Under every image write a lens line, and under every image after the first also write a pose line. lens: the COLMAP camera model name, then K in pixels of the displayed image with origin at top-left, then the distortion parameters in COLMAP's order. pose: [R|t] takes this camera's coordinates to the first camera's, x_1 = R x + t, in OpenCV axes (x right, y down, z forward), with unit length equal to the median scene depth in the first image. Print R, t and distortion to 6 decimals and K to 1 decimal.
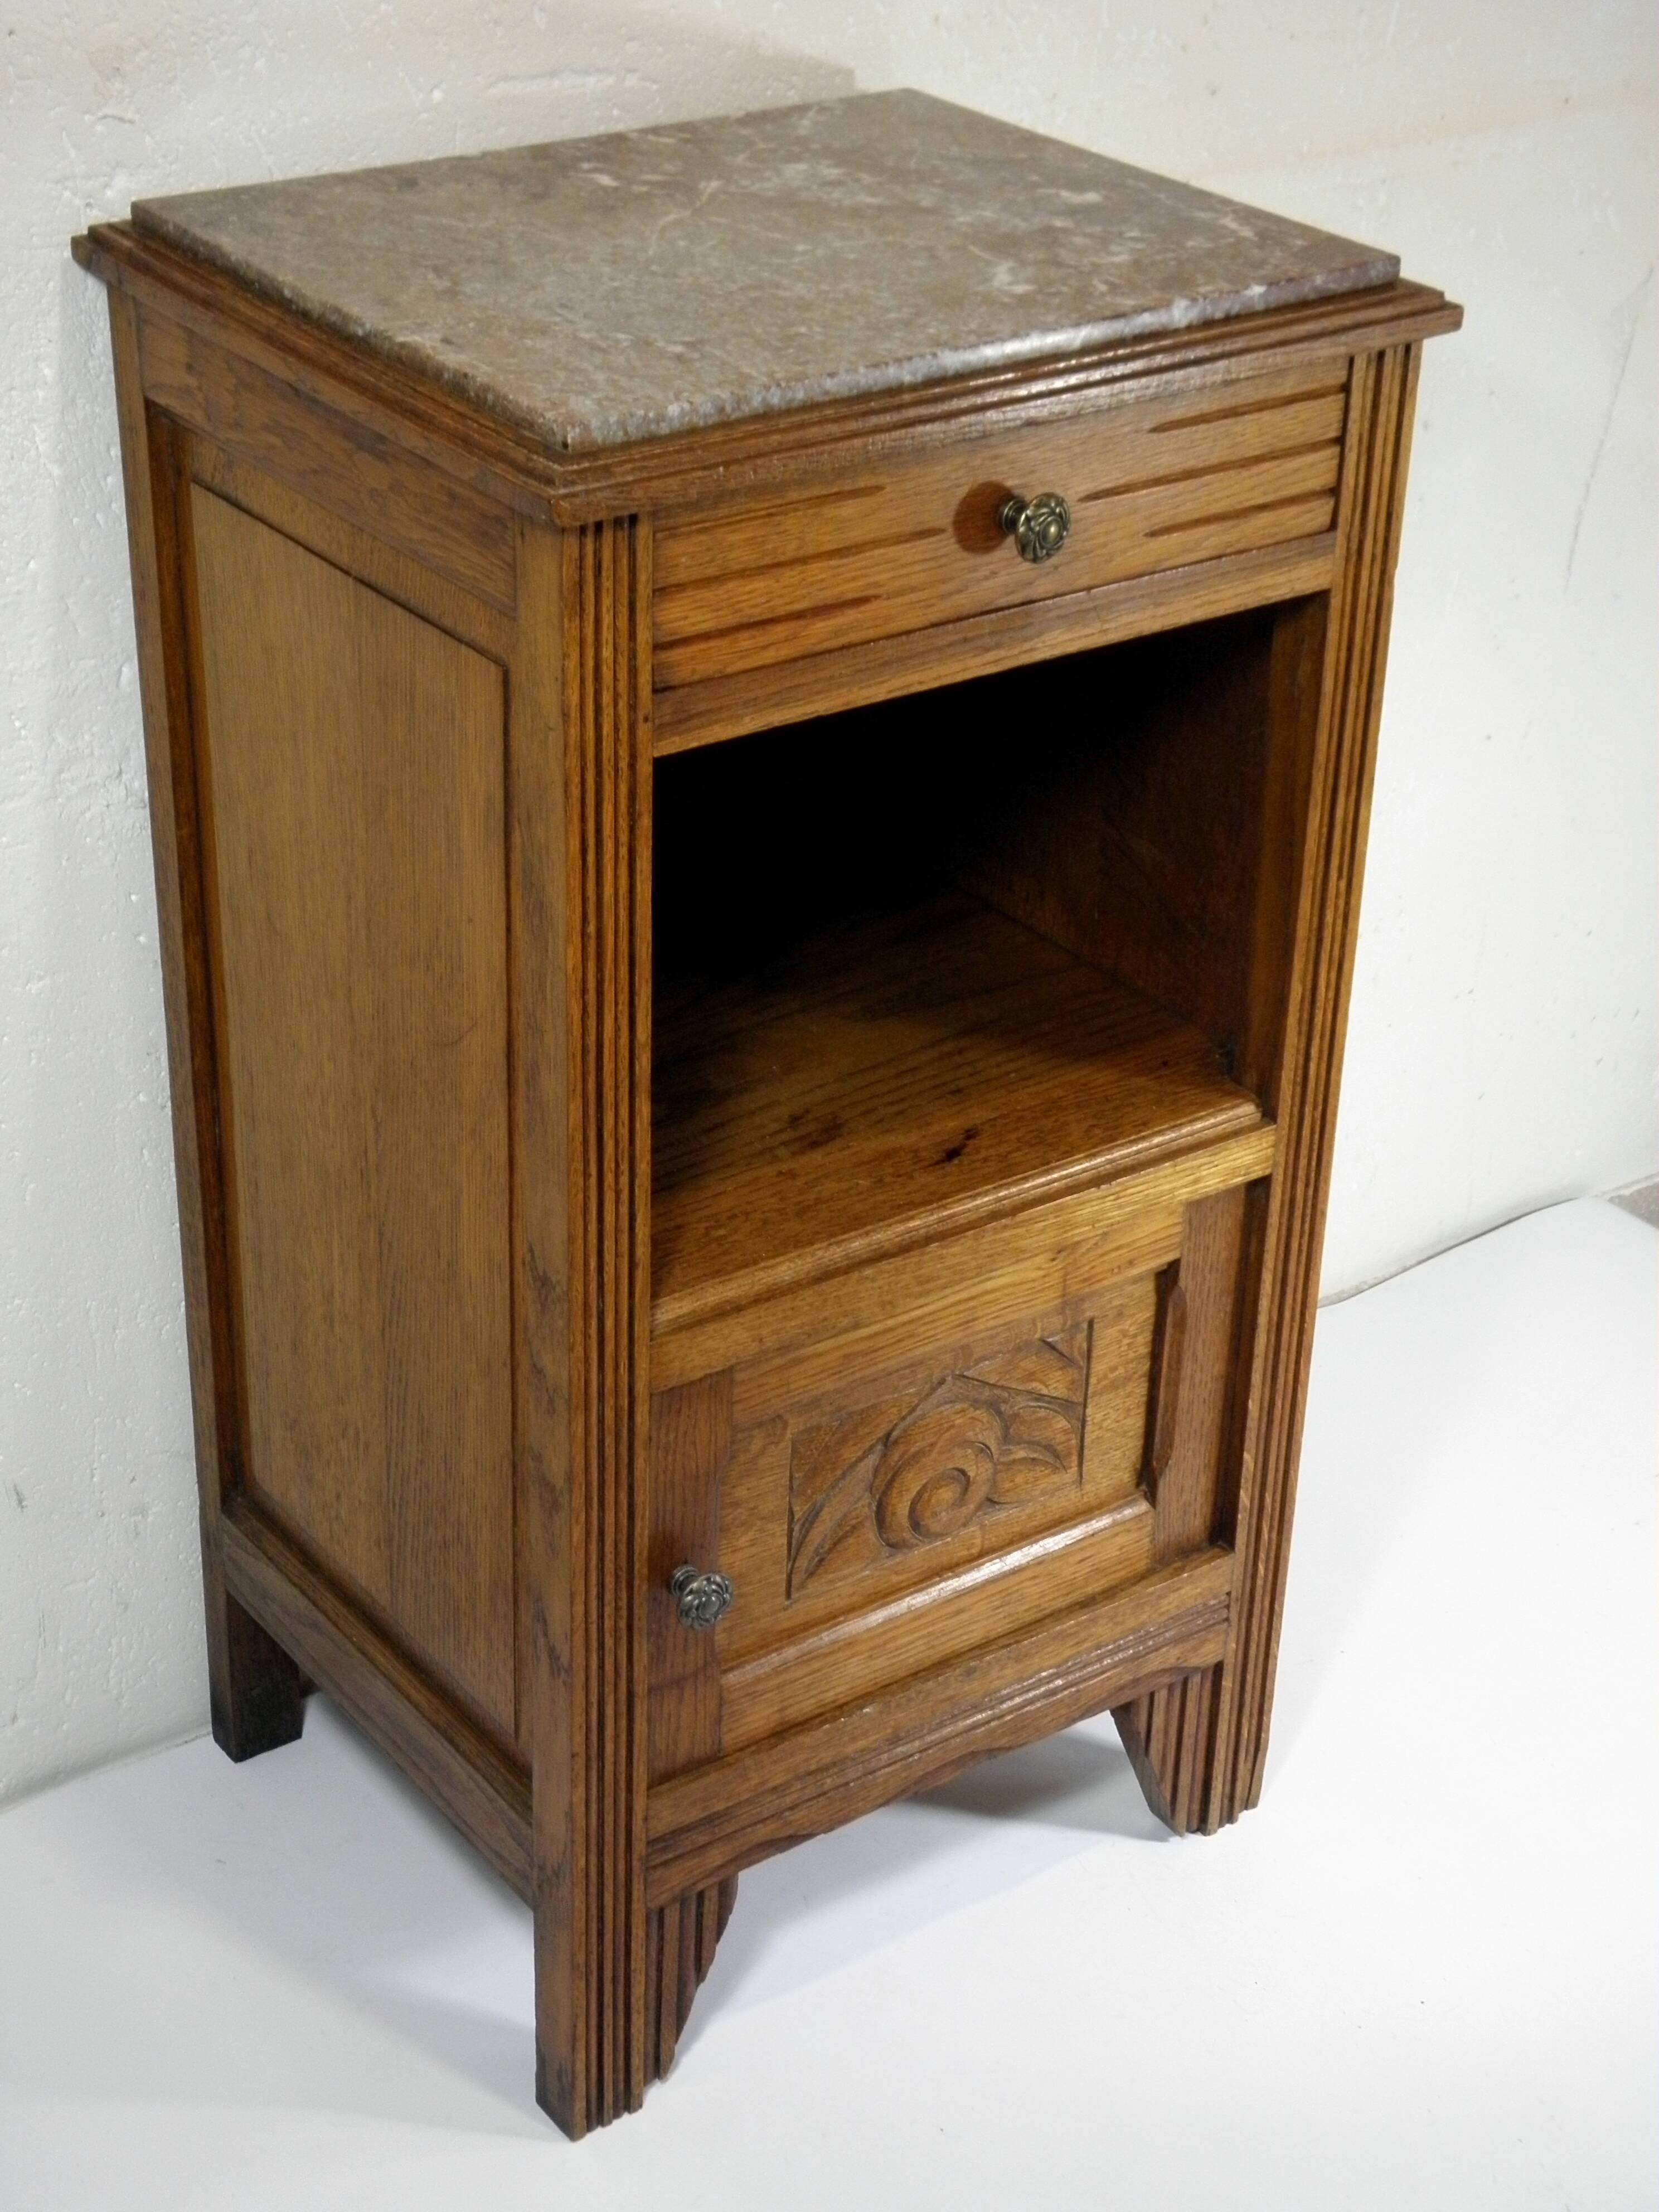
lens RADIAL K [[3667.6, 0, 829.5], [0, 3667.6, 1106.0], [0, 0, 1]] dist [0.112334, 0.106983]
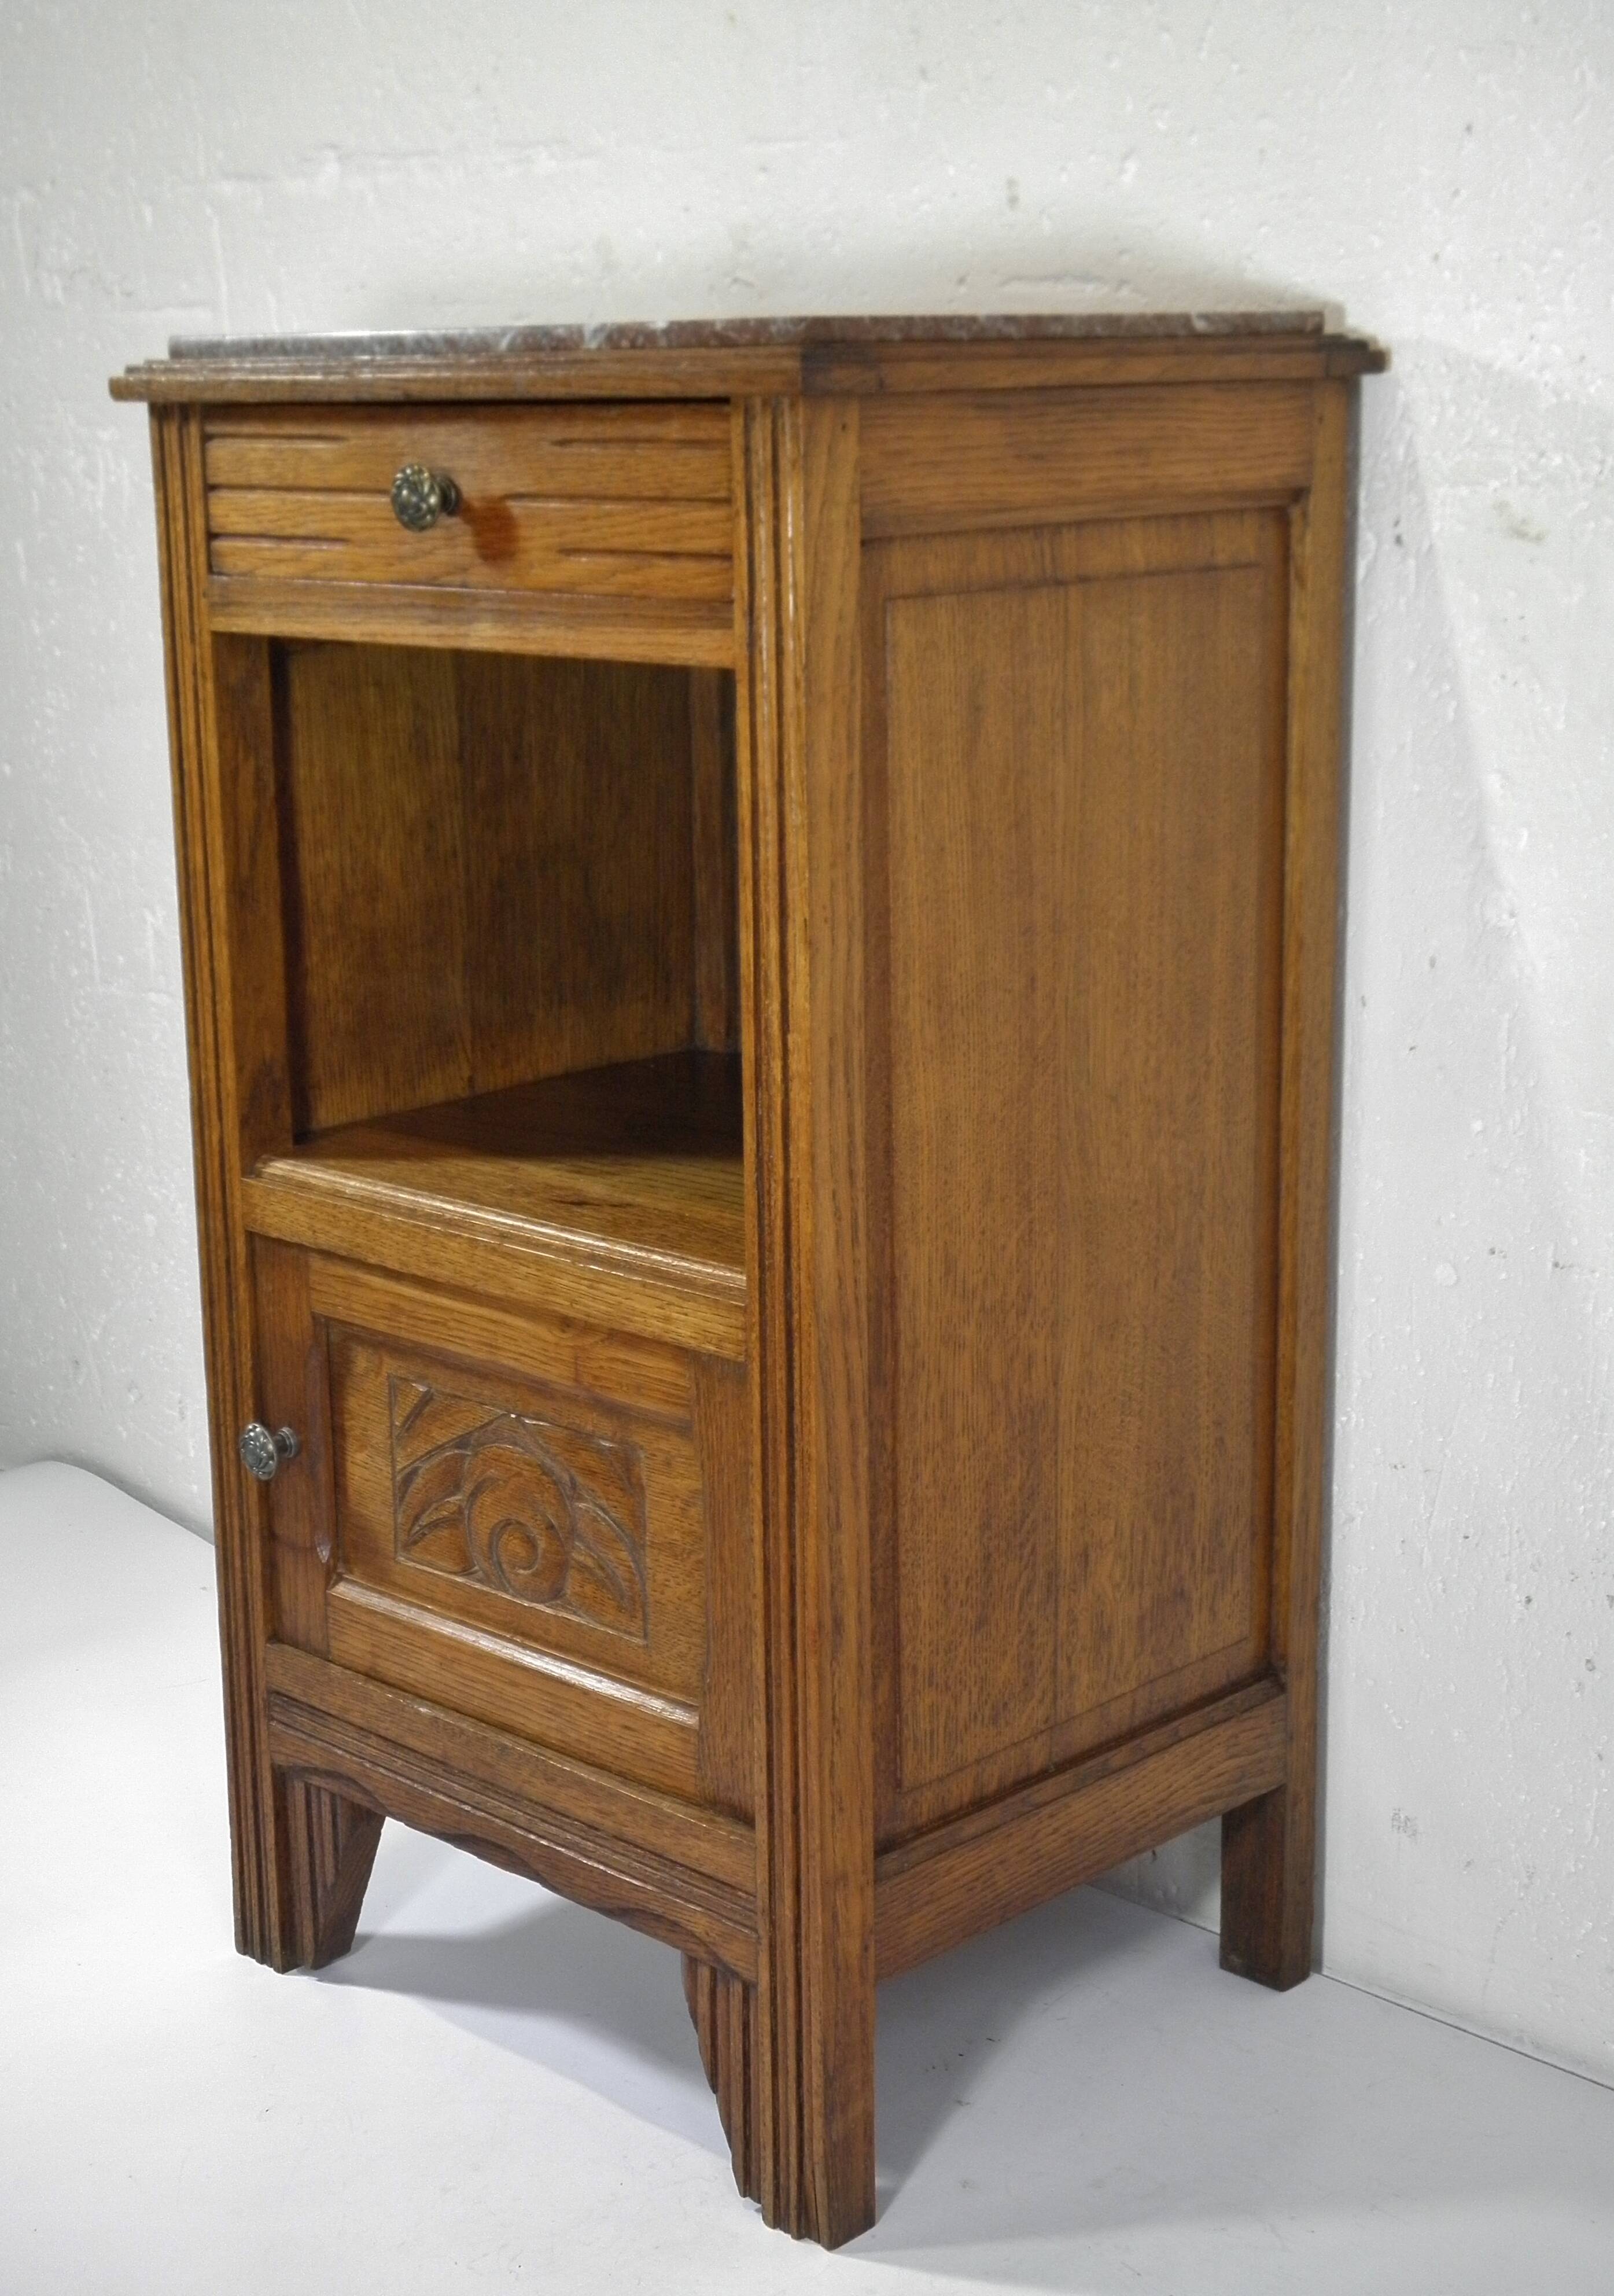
lens RADIAL K [[3360.2, 0, 807.0], [0, 3360.2, 1148.0], [0, 0, 1]] dist [0.100577, -0.005919]
pose [[0.173649, 0.190559, -0.966195, 0.925901], [-0.451178, 0.887475, 0.093946, -0.114630], [0.875377, 0.419613, 0.240085, 0.814992]]
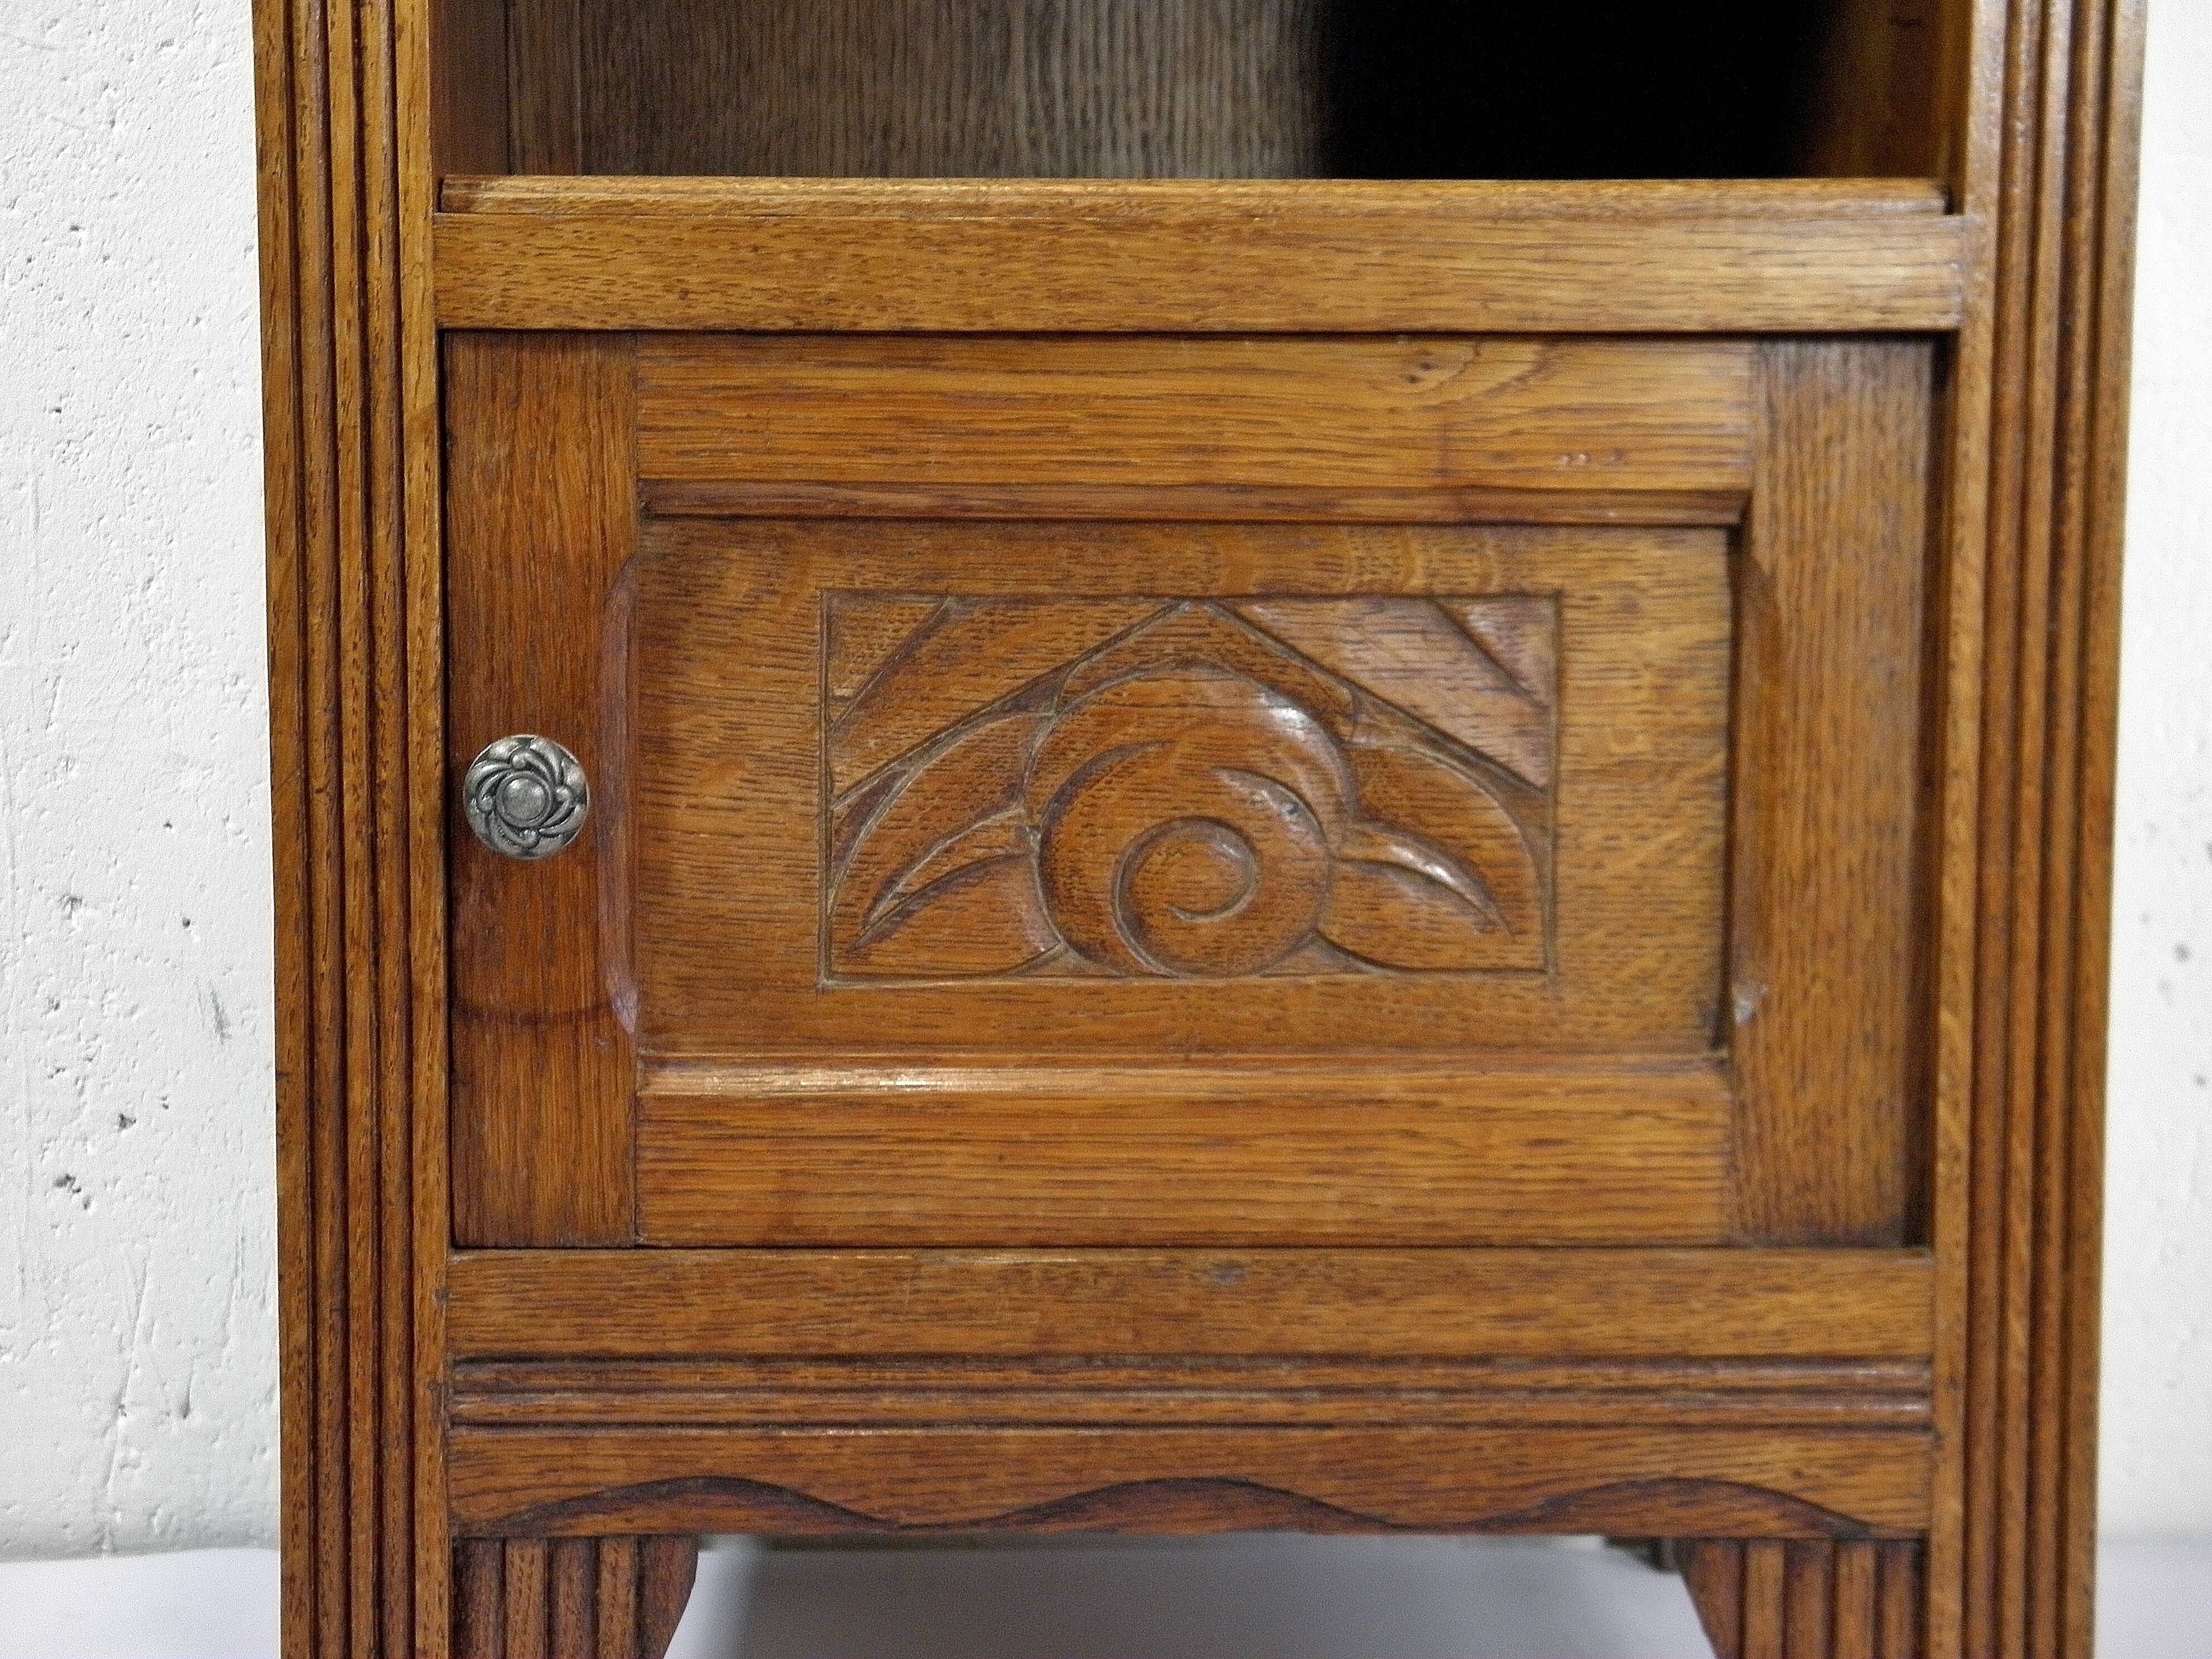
lens RADIAL K [[3667.6, 0, 1082.5], [0, 3667.6, 774.2], [0, 0, 1]] dist [0.112334, 0.106983]
pose [[0.826724, 0.022567, -0.562154, 0.310018], [-0.248720, 0.910911, -0.329209, 0.270119], [0.504644, 0.411984, 0.758686, 0.606845]]
